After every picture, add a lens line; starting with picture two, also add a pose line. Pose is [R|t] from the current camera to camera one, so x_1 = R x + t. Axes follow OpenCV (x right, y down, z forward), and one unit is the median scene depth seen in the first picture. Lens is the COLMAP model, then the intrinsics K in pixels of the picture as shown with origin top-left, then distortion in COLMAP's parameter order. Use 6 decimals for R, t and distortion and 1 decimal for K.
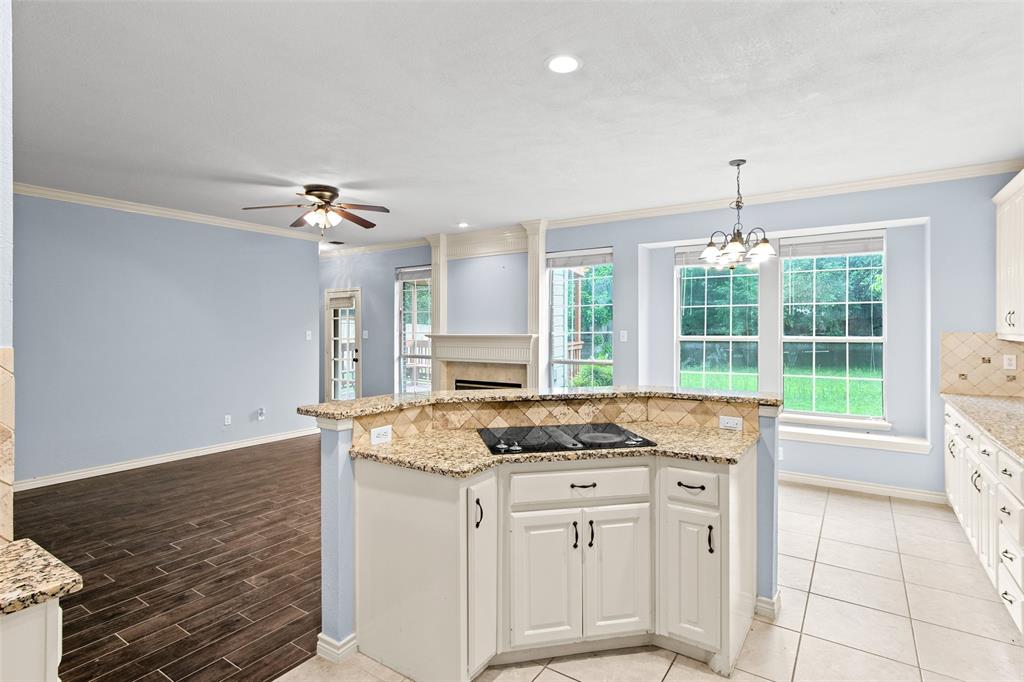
lens RADIAL K [[496.6, 0, 502.2], [0, 496.6, 335.6], [0, 0, 1]] dist [0.004711, 0.001605]
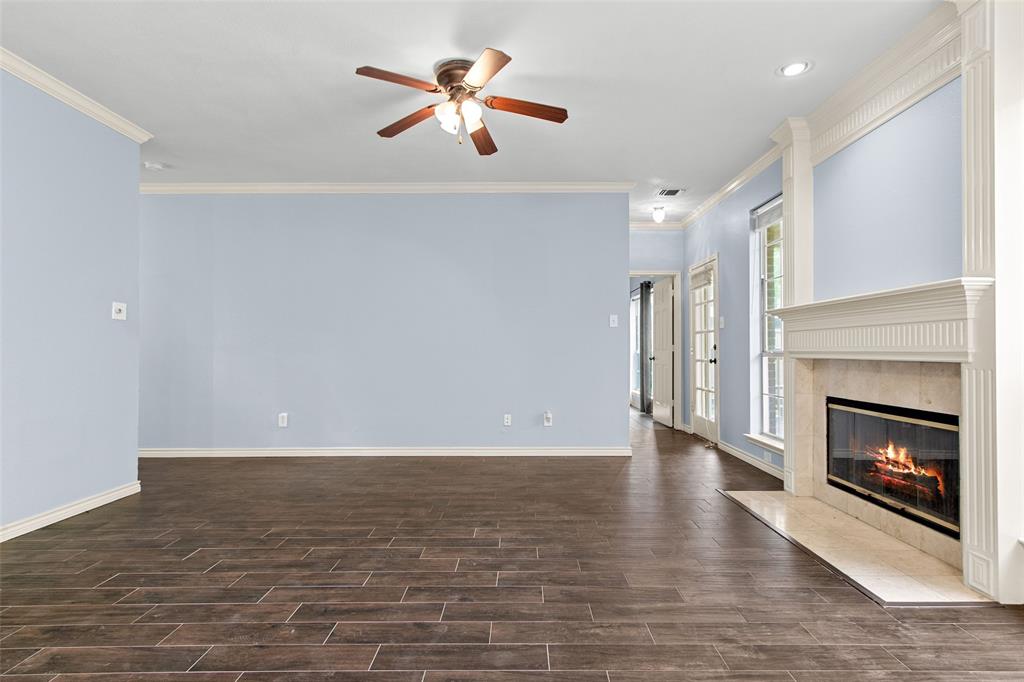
lens RADIAL K [[496.6, 0, 532.2], [0, 496.6, 348.7], [0, 0, 1]] dist [0.004711, 0.001605]
pose [[0.572217, -0.003315, -0.820095, 0.266087], [-0.003890, 0.999970, -0.006756, 0.080292], [0.820093, 0.007056, 0.572187, 0.829055]]
